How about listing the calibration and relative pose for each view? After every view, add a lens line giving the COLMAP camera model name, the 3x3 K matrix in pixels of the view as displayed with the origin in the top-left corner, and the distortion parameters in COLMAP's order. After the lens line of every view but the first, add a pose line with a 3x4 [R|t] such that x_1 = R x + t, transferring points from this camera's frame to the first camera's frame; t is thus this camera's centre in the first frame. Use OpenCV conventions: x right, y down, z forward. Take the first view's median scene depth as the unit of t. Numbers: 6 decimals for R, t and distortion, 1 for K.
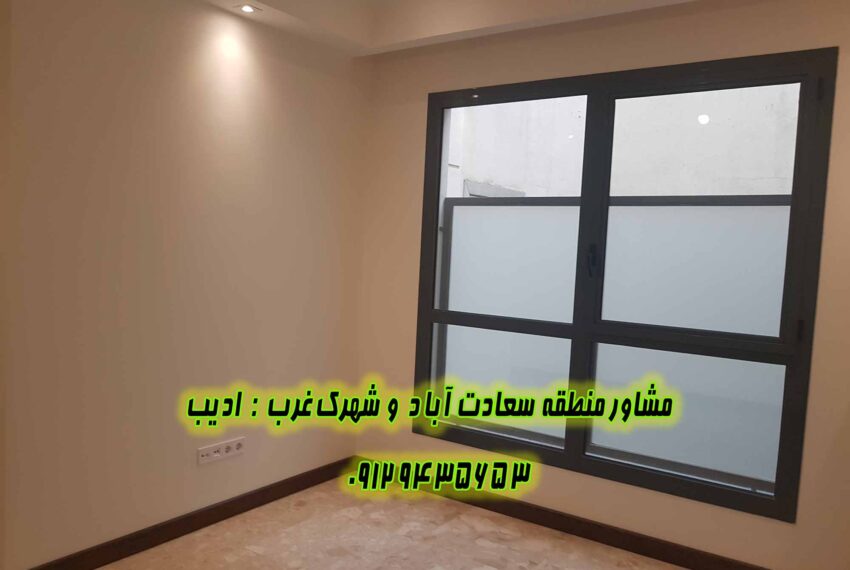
lens RADIAL K [[662.8, 0, 423.3], [0, 662.8, 283.6], [0, 0, 1]] dist [-0.010373, -0.006463]
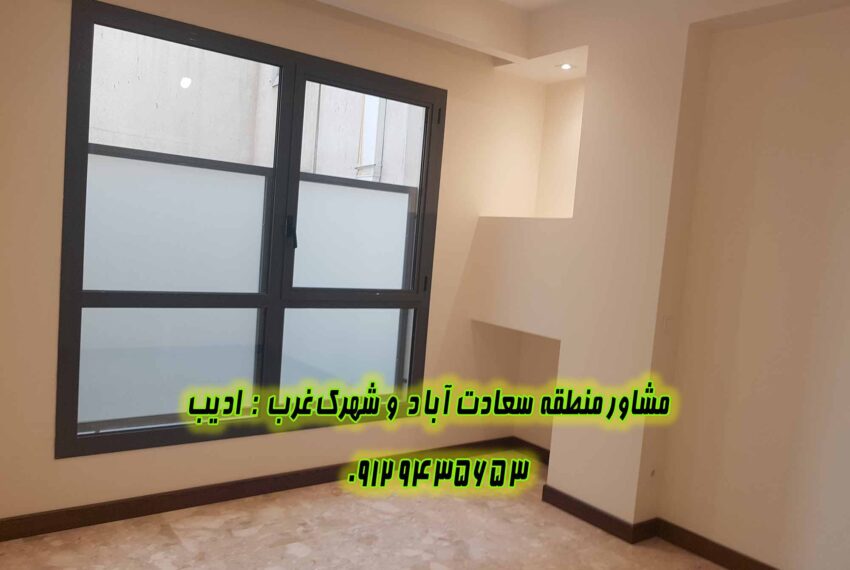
lens RADIAL K [[662.8, 0, 428.0], [0, 662.8, 286.3], [0, 0, 1]] dist [-0.010373, -0.006463]
pose [[0.304826, -0.086385, 0.948482, -0.667943], [-0.015866, 0.995279, 0.095746, -0.051692], [-0.952276, -0.044235, 0.302017, 0.460824]]
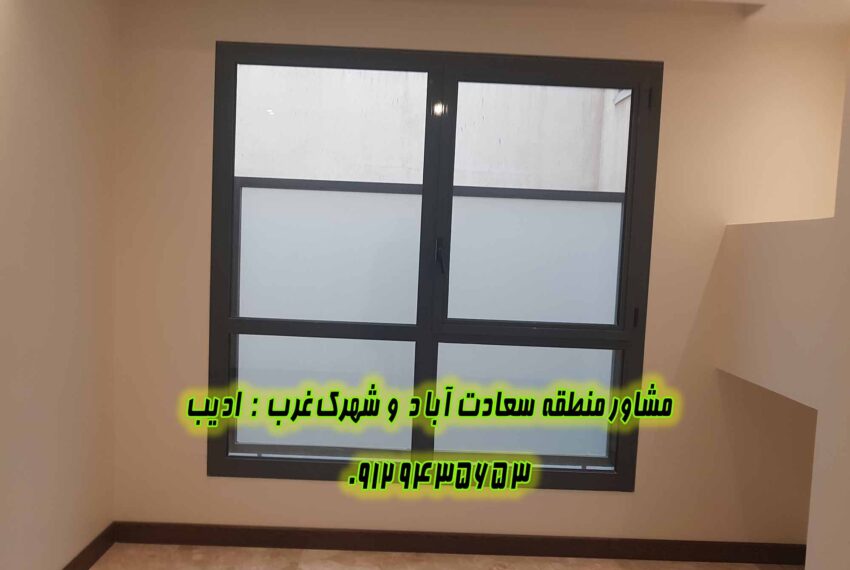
lens RADIAL K [[688.1, 0, 425.8], [0, 688.1, 286.2], [0, 0, 1]] dist [-0.017685, -0.013110]
pose [[0.810058, -0.041997, 0.584844, -0.317144], [0.025760, 0.999018, 0.036059, -0.025870], [-0.585784, -0.014144, 0.810344, 0.230952]]
